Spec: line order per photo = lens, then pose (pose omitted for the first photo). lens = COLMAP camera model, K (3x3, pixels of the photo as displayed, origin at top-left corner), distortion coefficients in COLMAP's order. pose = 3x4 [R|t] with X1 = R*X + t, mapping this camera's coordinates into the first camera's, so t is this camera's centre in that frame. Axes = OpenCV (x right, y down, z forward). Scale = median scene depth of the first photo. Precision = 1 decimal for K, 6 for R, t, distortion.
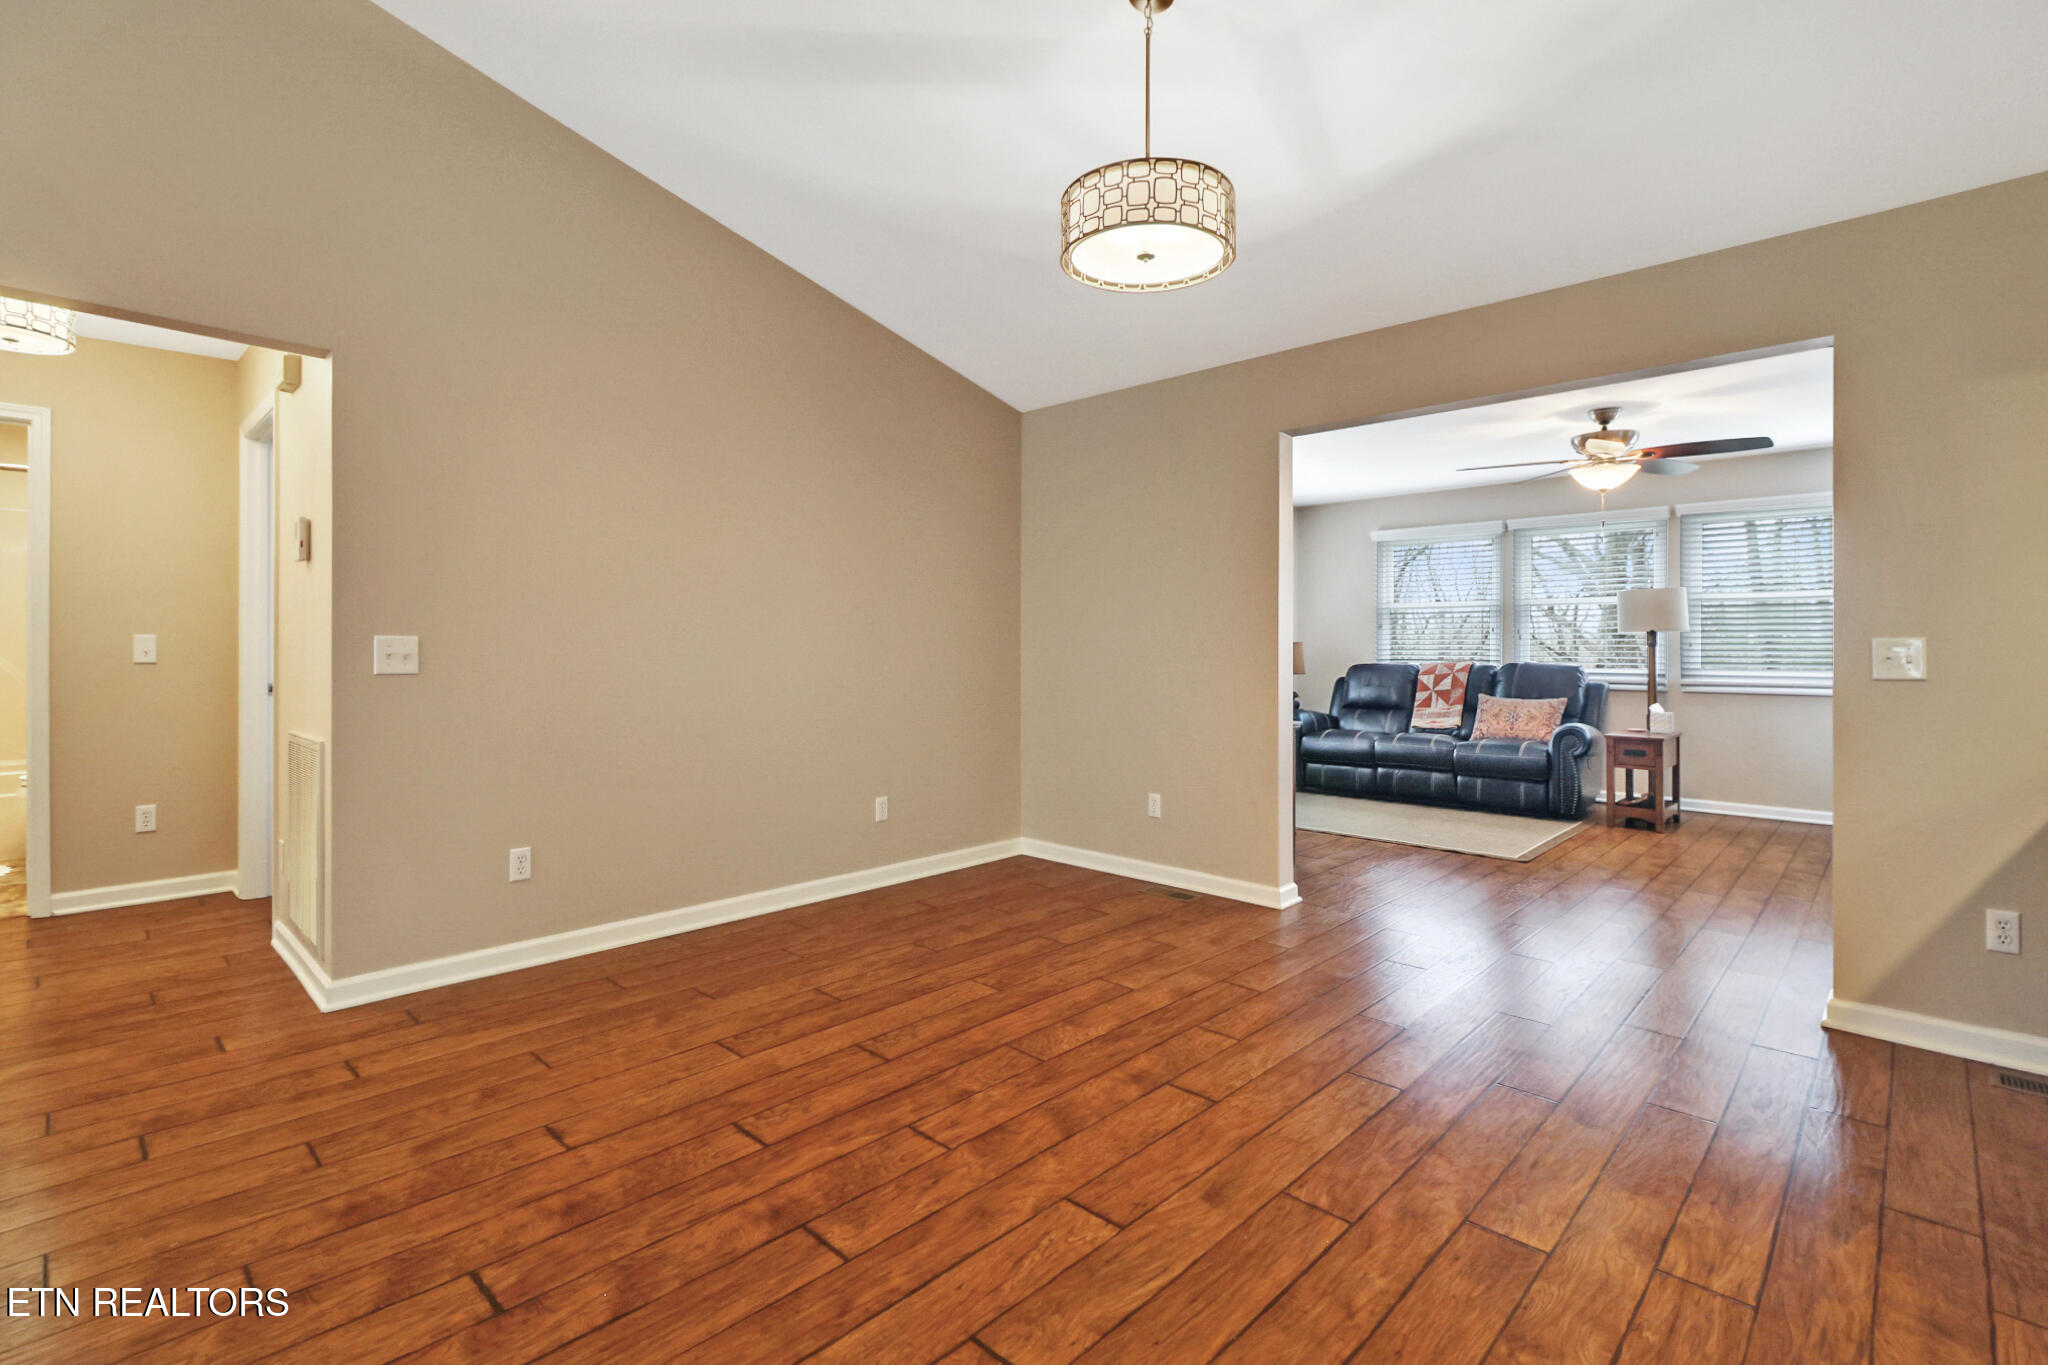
lens RADIAL K [[946.3, 0, 1038.0], [0, 946.3, 649.5], [0, 0, 1]] dist [0.006706, -0.014044]
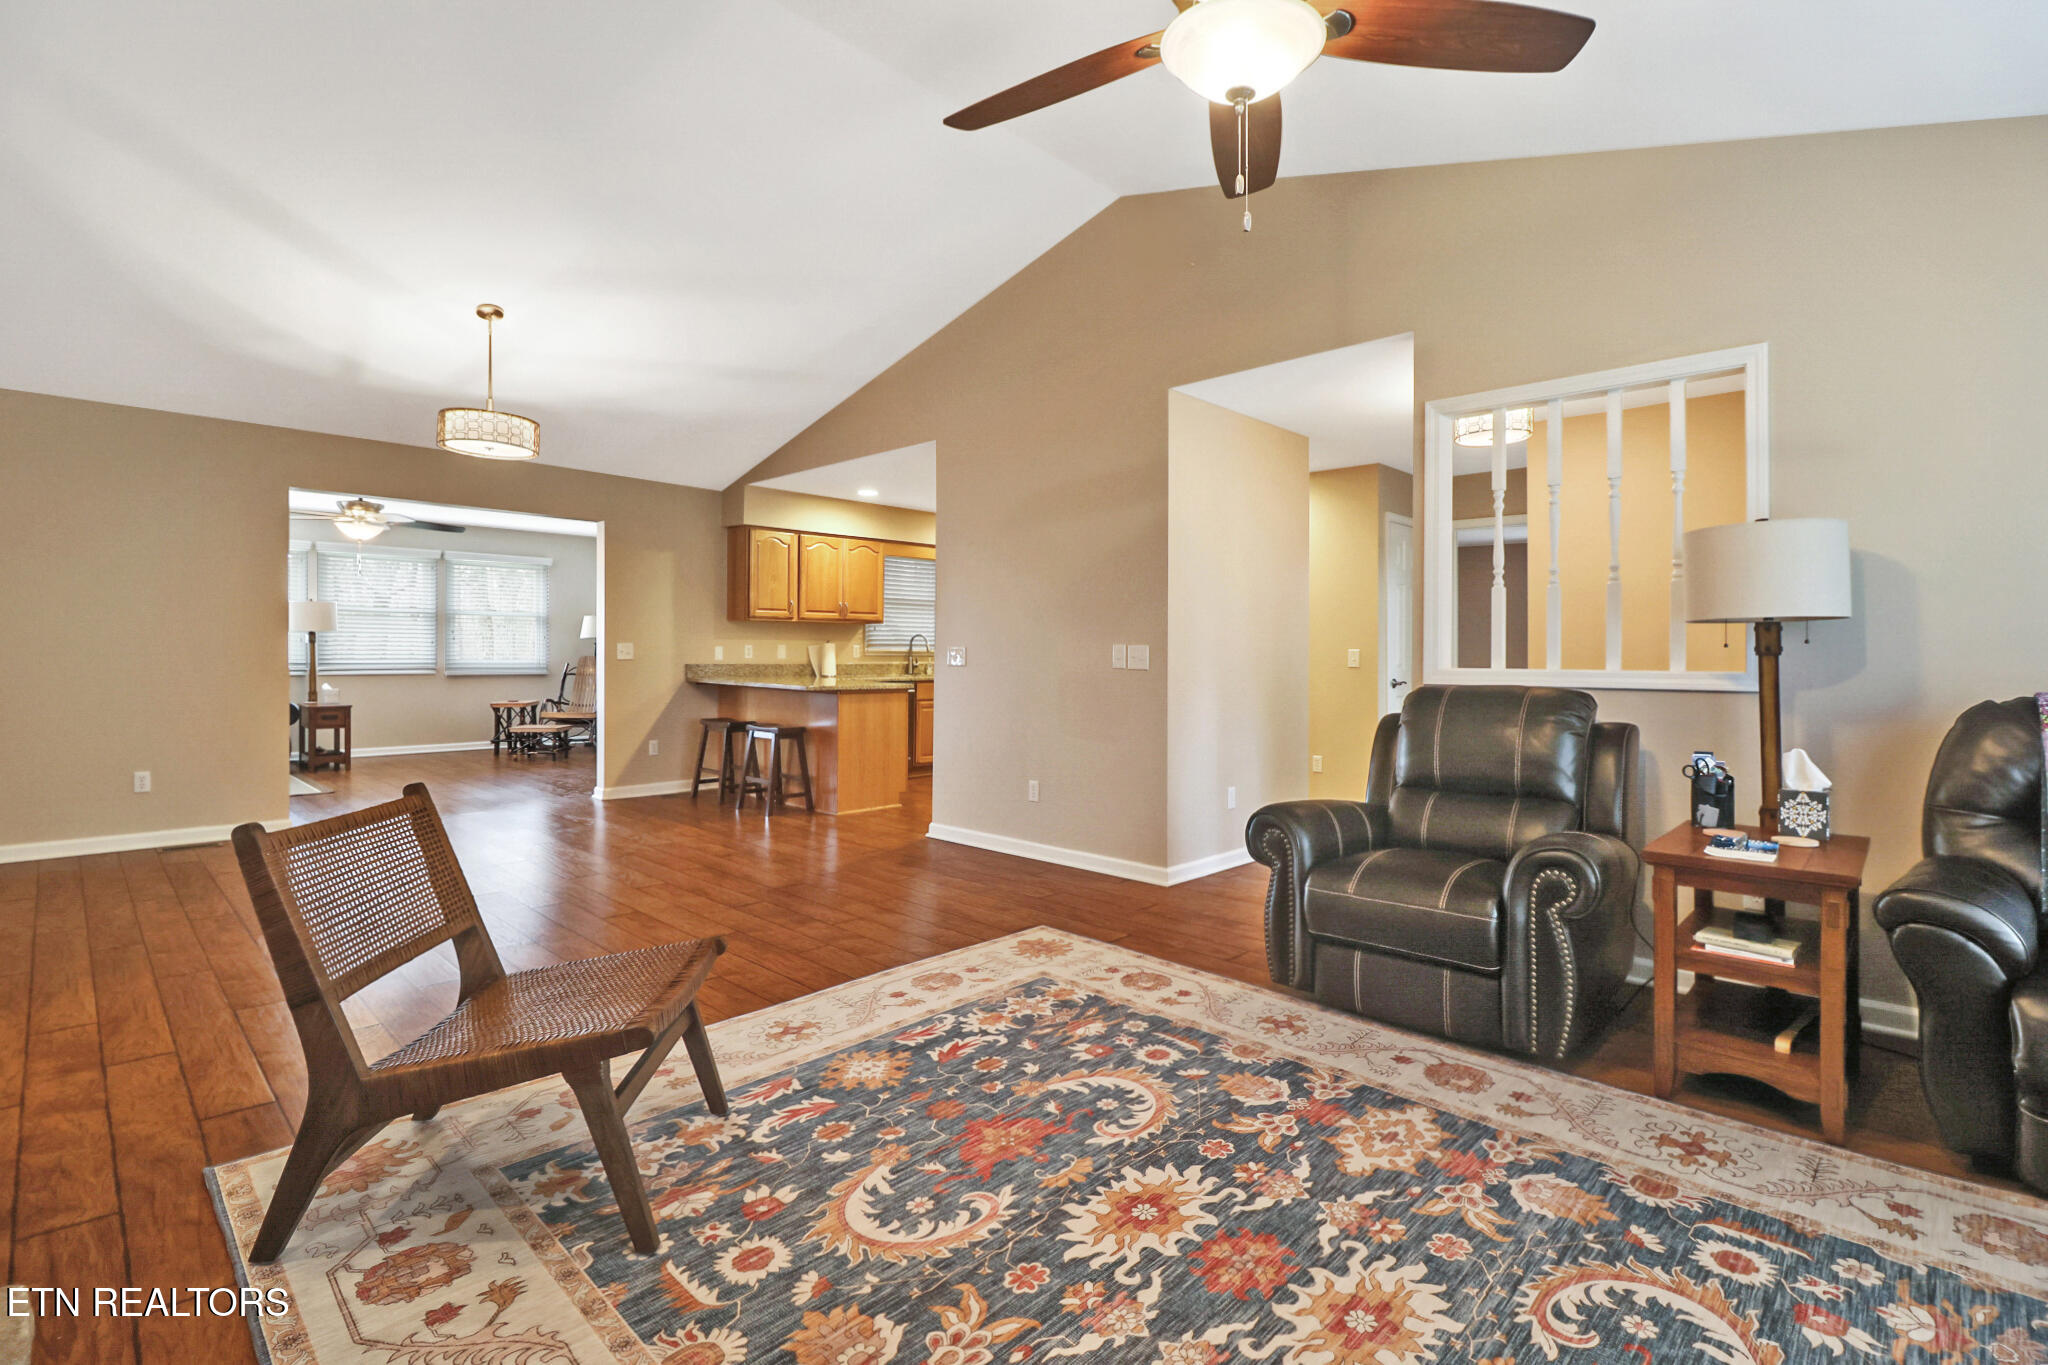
lens RADIAL K [[946.3, 0, 1019.9], [0, 946.3, 629.5], [0, 0, 1]] dist [0.006706, -0.014044]
pose [[0.017383, 0.017687, 0.999692, -1.719767], [-0.005224, 0.999831, -0.017599, -0.009063], [-0.999835, -0.004916, 0.017472, -0.125403]]
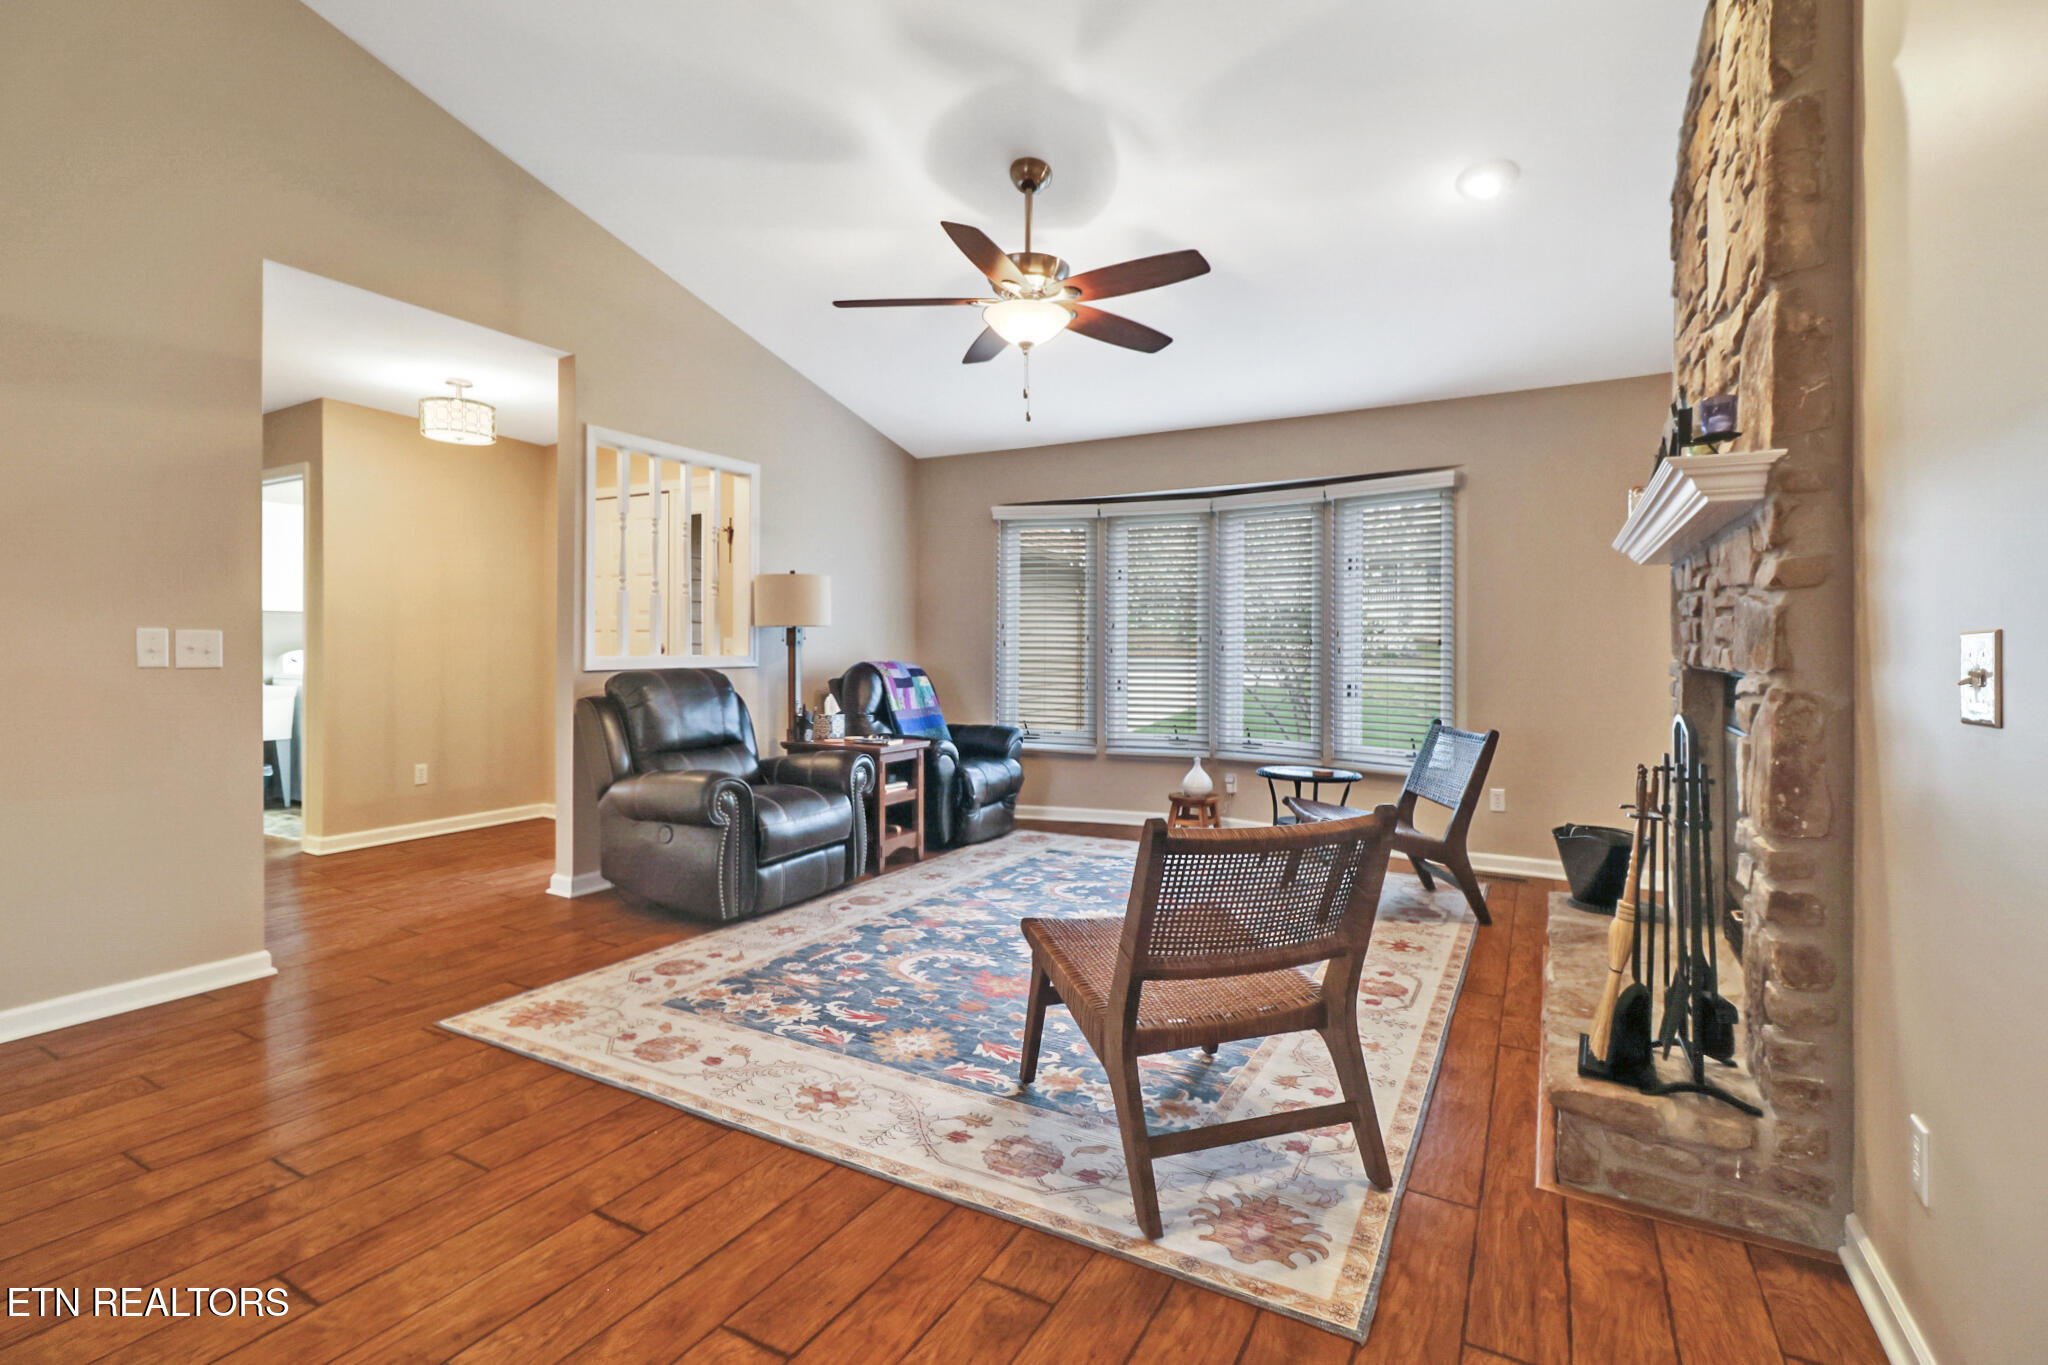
lens RADIAL K [[946.3, 0, 1028.0], [0, 946.3, 665.3], [0, 0, 1]] dist [0.006706, -0.014044]
pose [[-0.968167, -0.008471, -0.250163, -0.618327], [-0.012695, 0.999803, 0.015276, -0.001874], [0.249984, 0.017965, -0.968083, 1.048813]]
